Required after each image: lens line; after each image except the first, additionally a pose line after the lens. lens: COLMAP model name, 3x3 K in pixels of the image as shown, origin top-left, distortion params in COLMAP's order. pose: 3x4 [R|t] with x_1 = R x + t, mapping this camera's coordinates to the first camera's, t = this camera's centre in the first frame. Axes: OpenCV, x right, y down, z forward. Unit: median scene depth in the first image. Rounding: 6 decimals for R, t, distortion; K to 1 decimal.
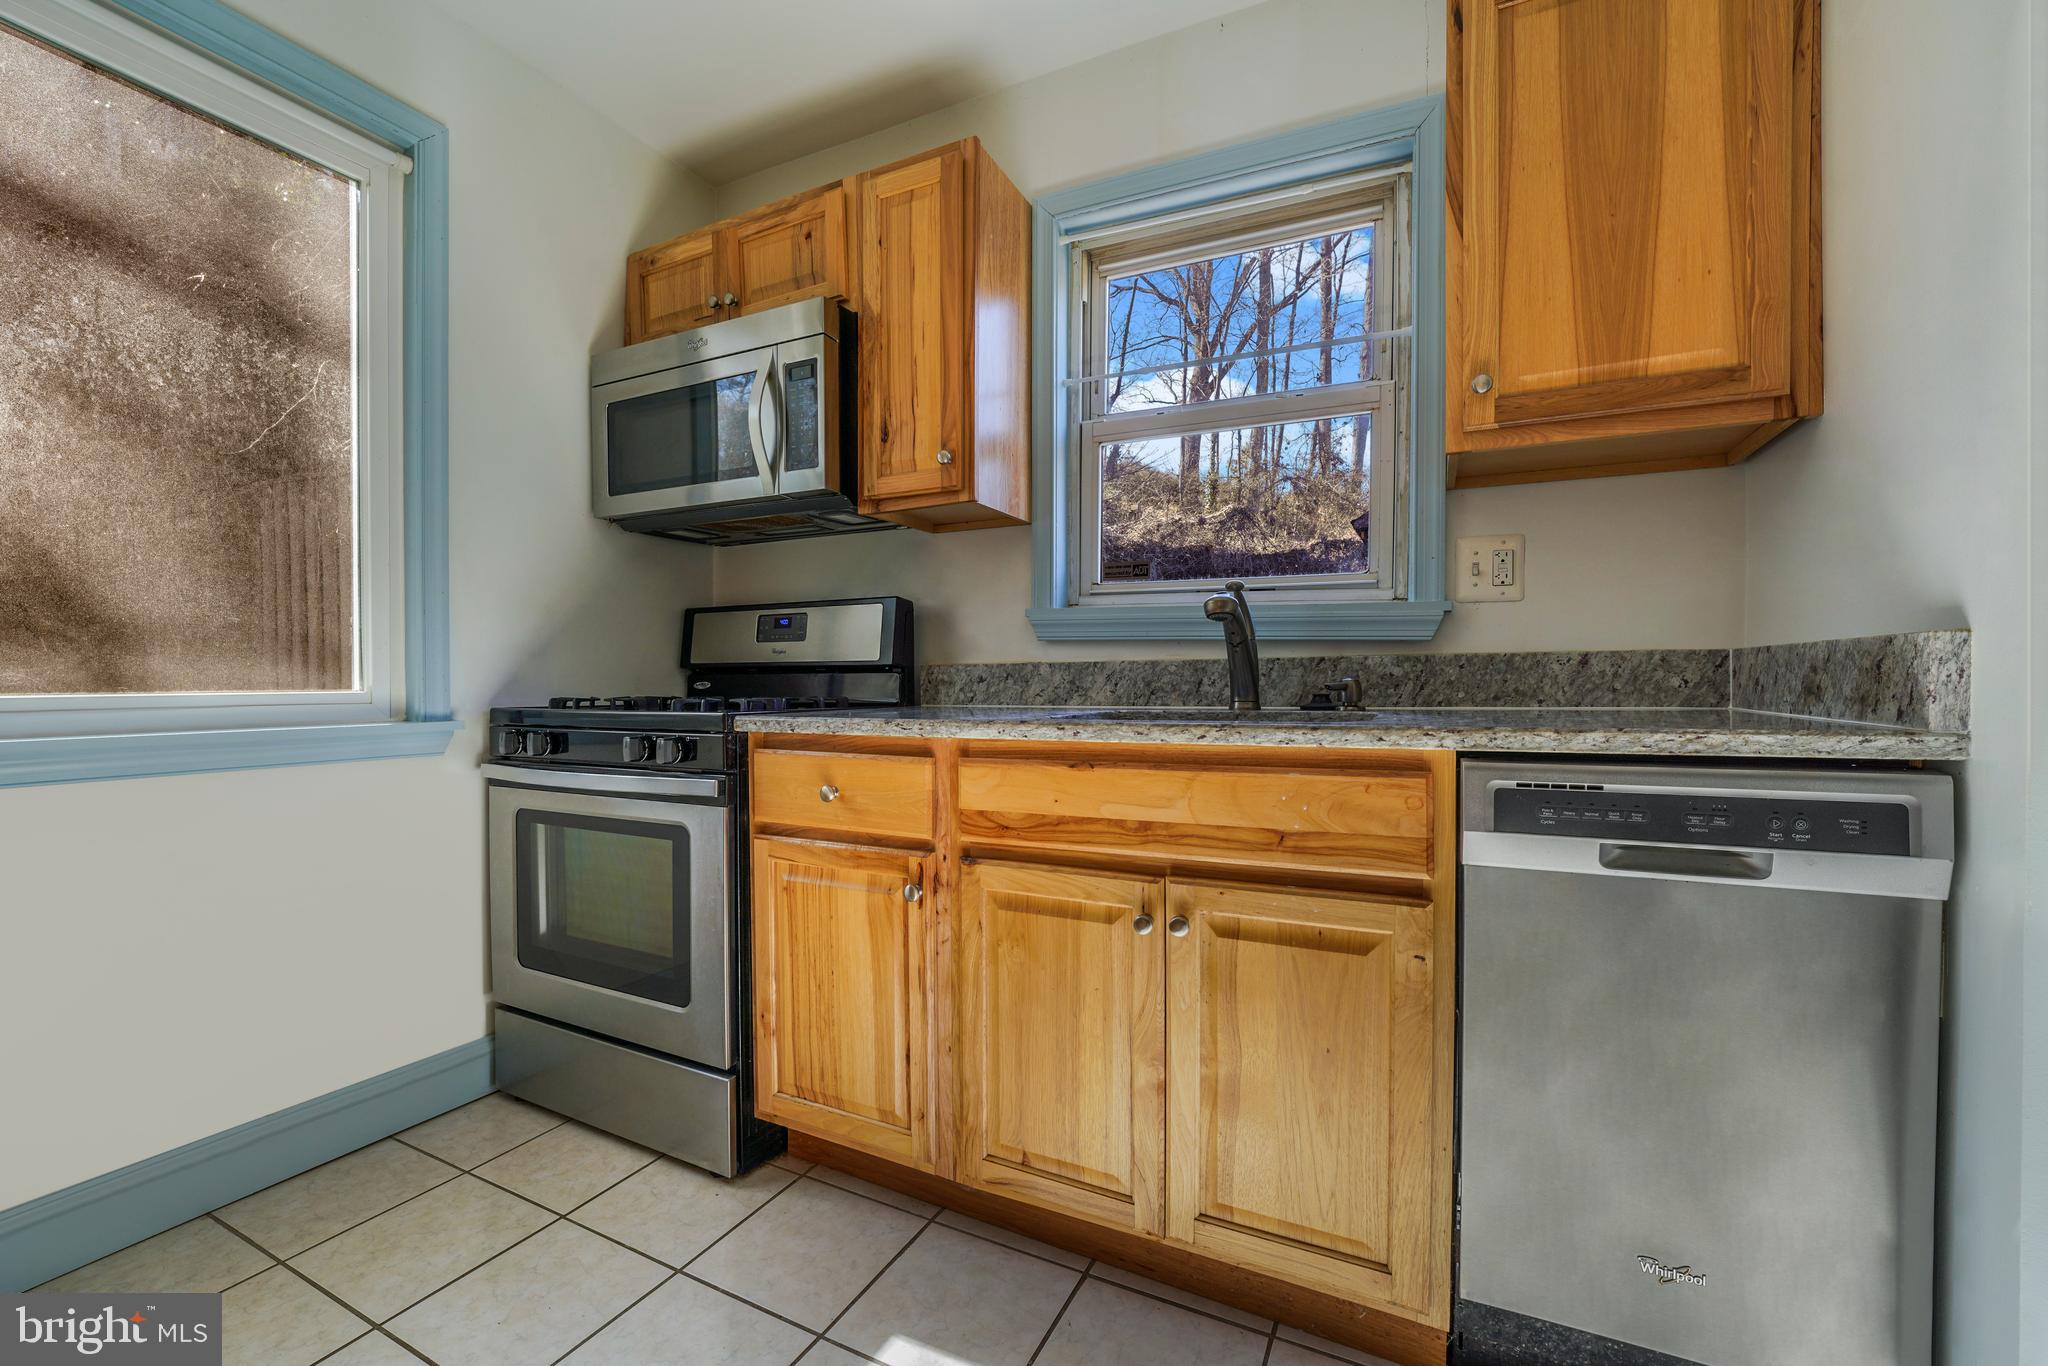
lens RADIAL K [[827.9, 0, 1015.5], [0, 827.9, 692.9], [0, 0, 1]] dist [-0.019243, 0.000213]
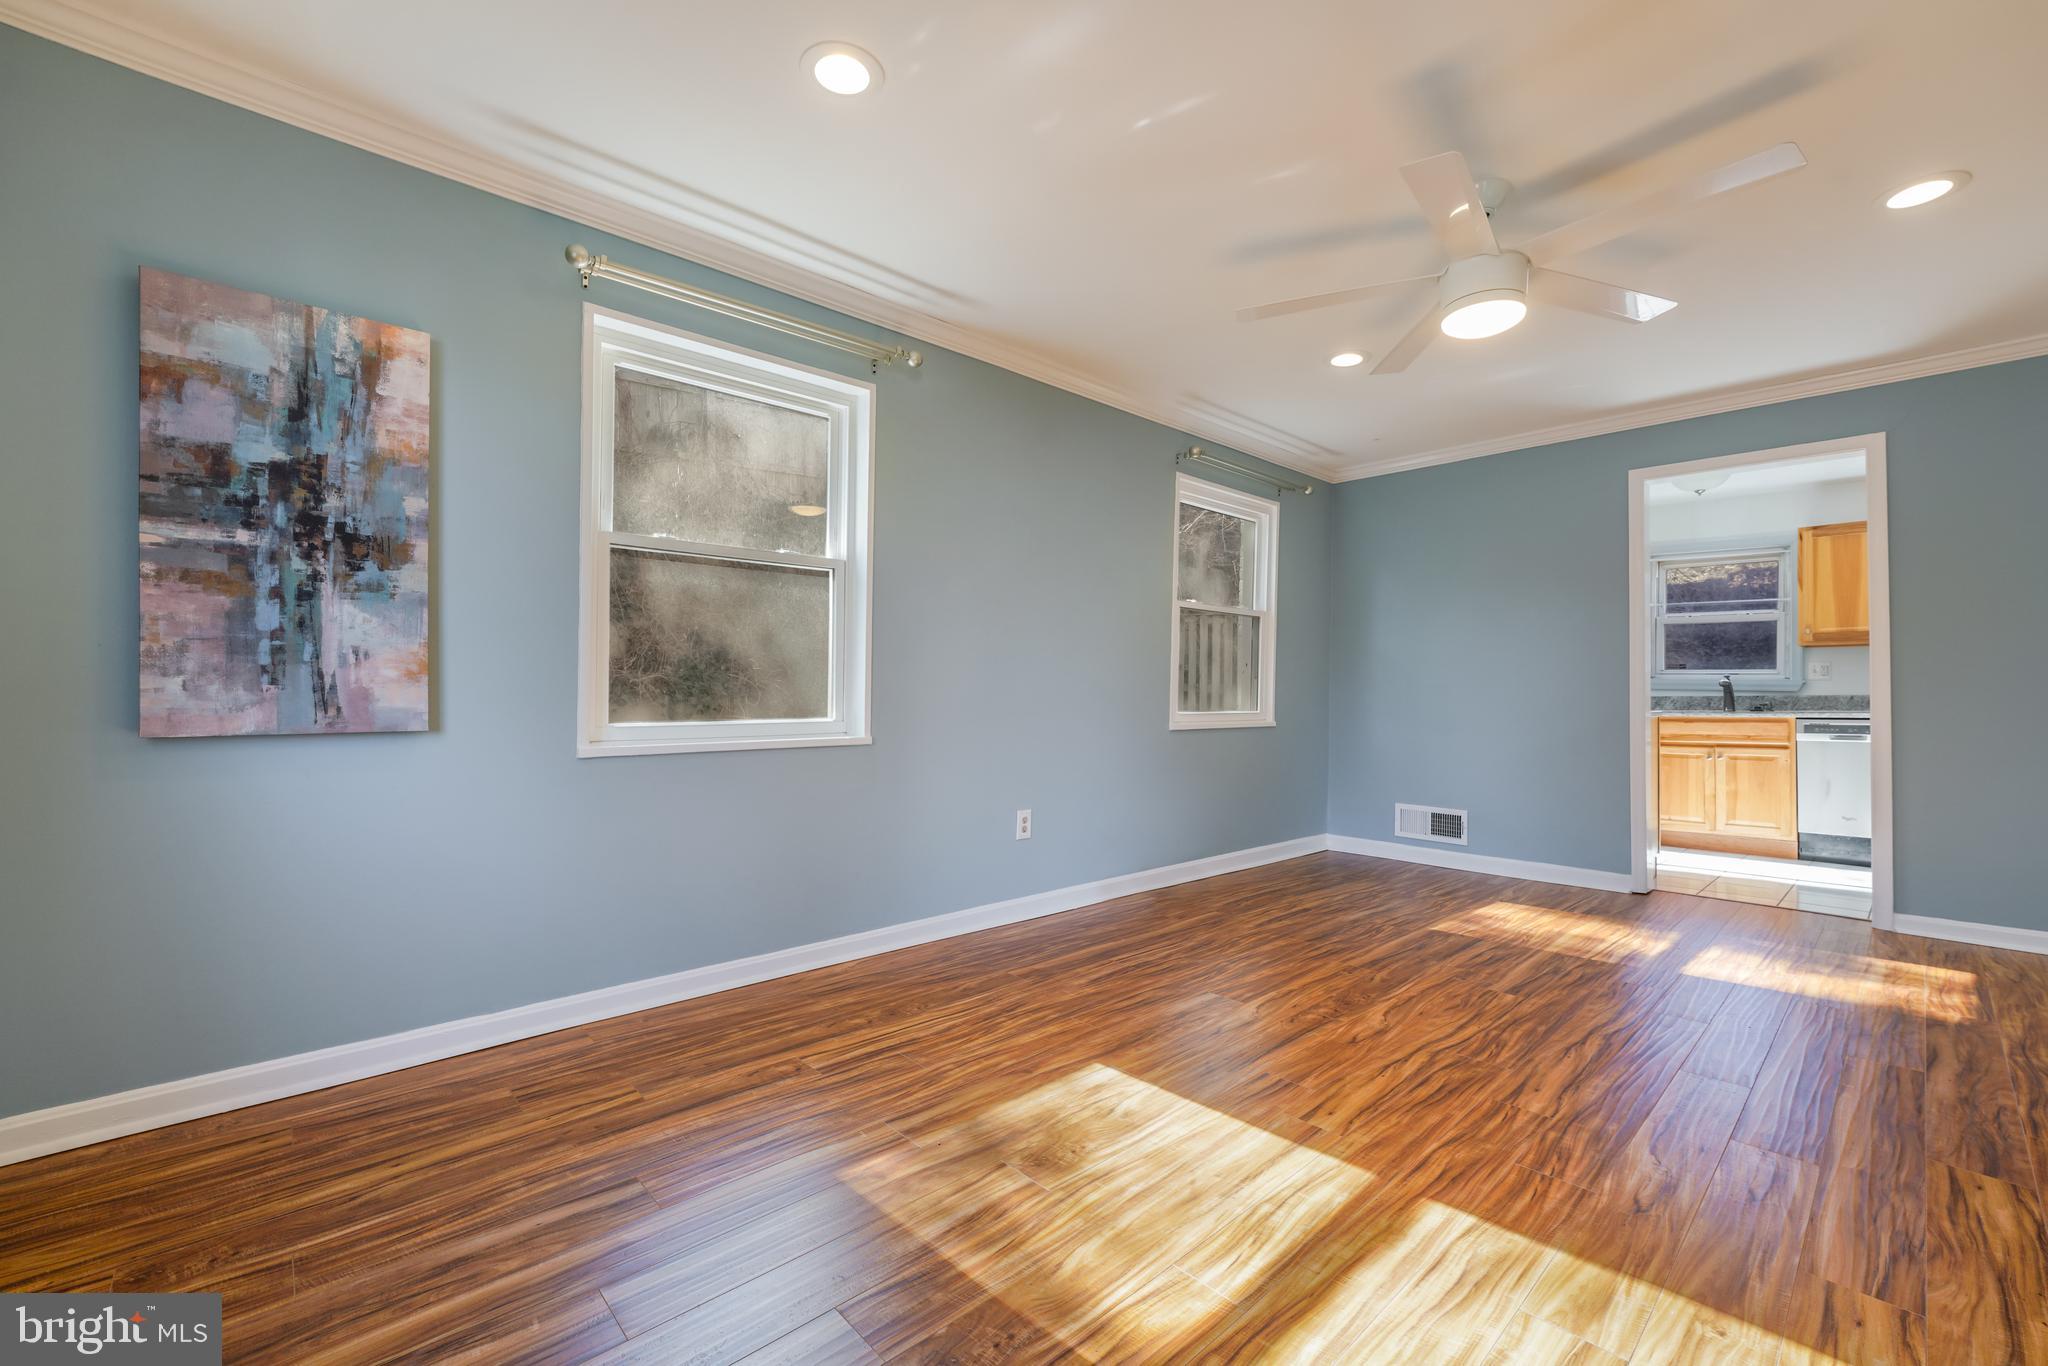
lens RADIAL K [[822.6, 0, 996.2], [0, 822.6, 680.0], [0, 0, 1]] dist [-0.003548, -0.000418]
pose [[0.928088, 0.001307, -0.372359, -1.446638], [-0.013770, 0.999430, -0.030814, 0.045214], [0.372107, 0.033725, 0.927577, -3.722762]]
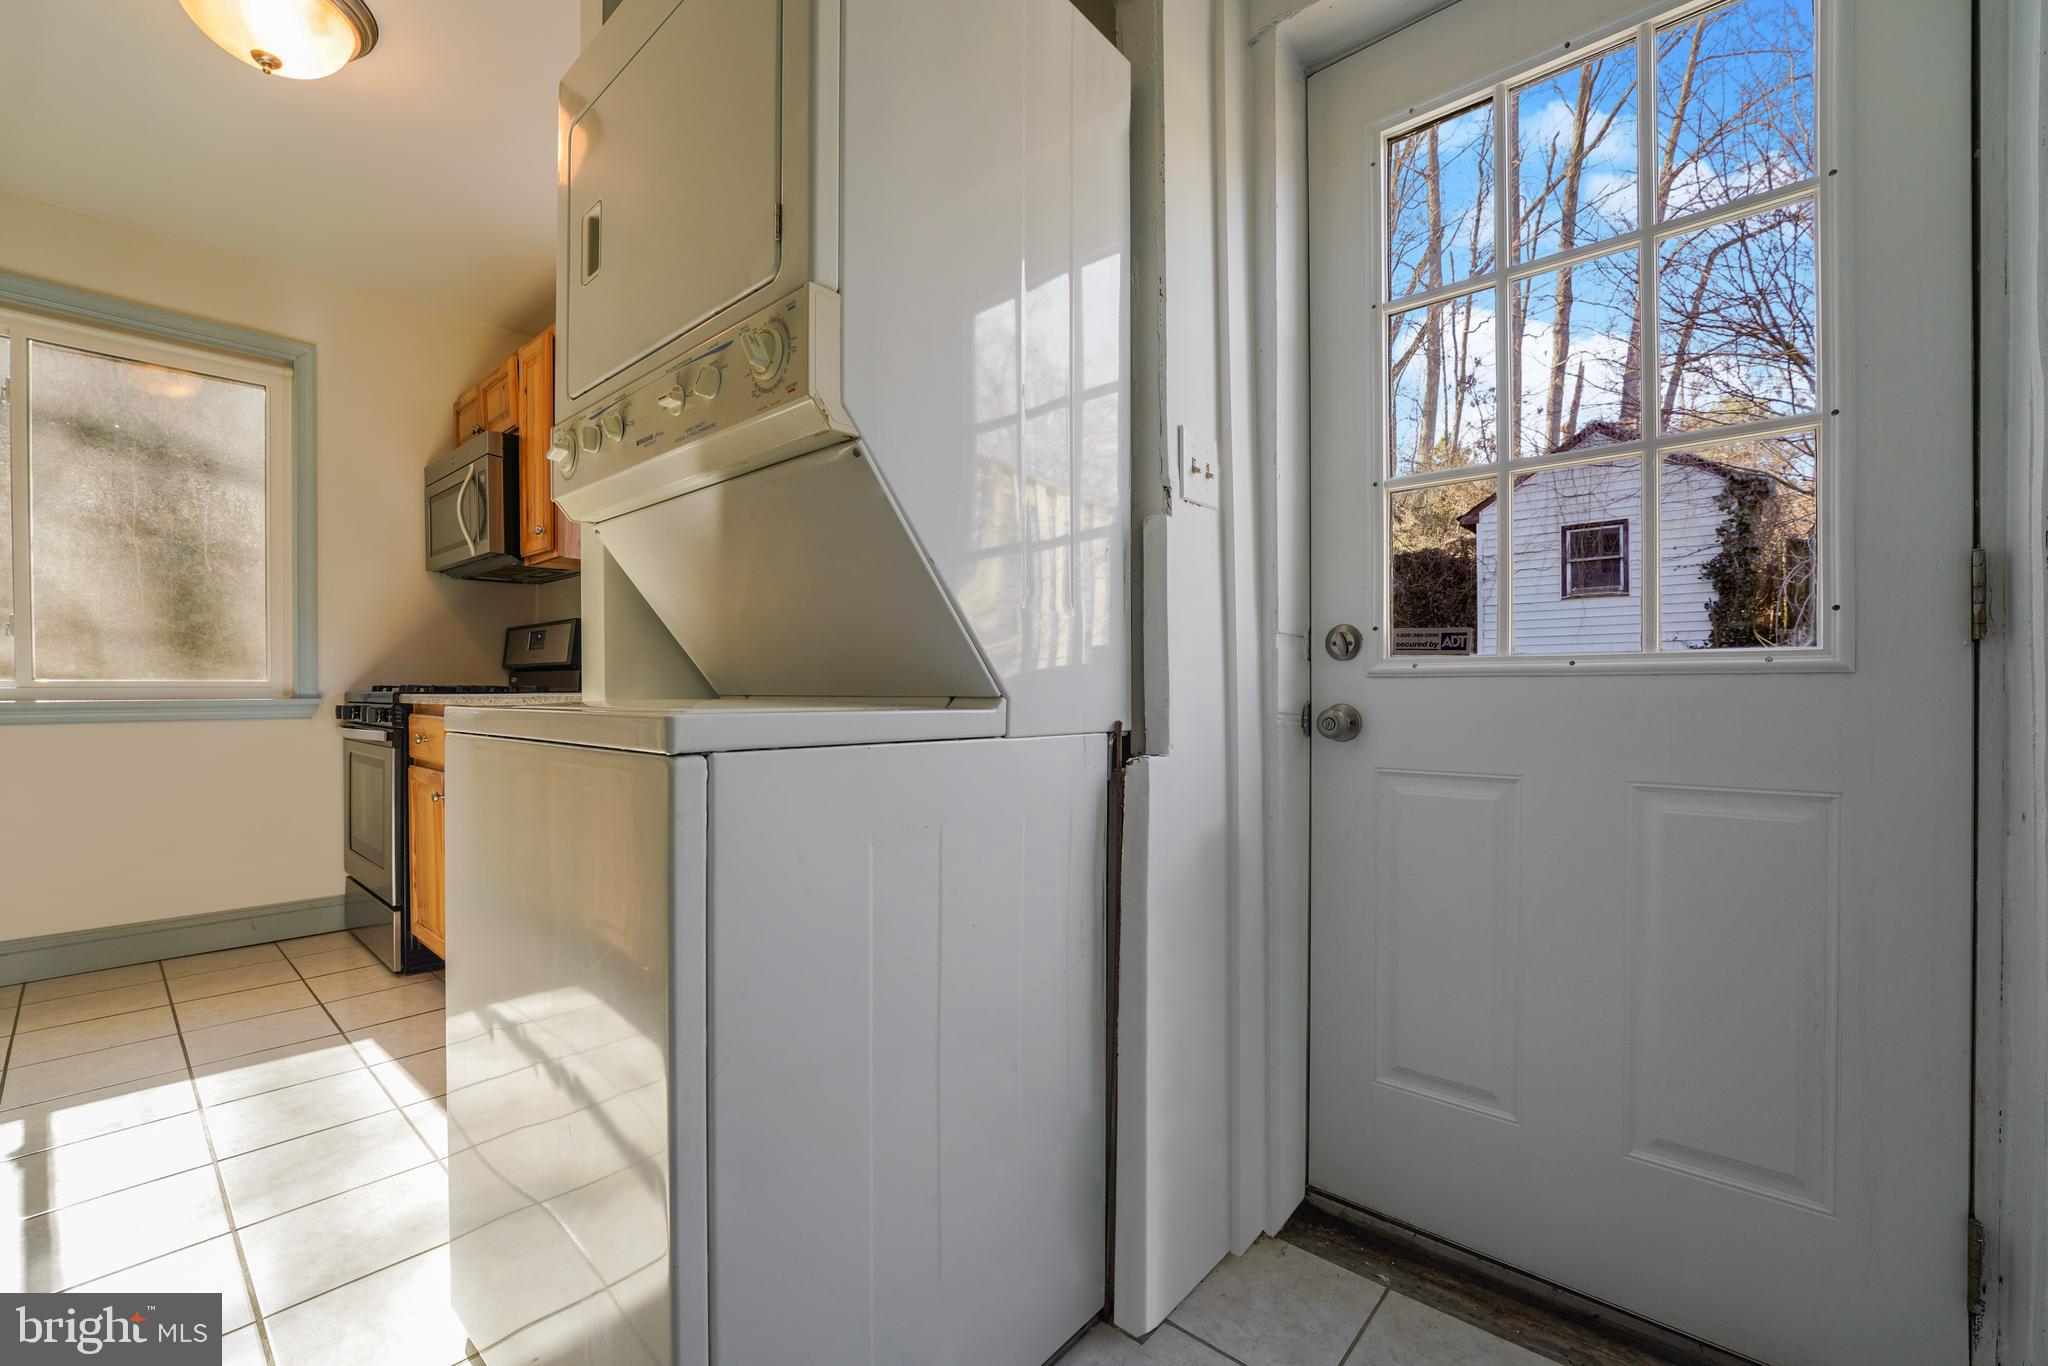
lens RADIAL K [[827.9, 0, 1015.5], [0, 827.9, 692.9], [0, 0, 1]] dist [-0.019243, 0.000213]
pose [[0.967136, 0.004562, -0.254220, 1.355895], [-0.007381, 0.999921, -0.010136, 0.035278], [0.254154, 0.011679, 0.967093, -0.304124]]
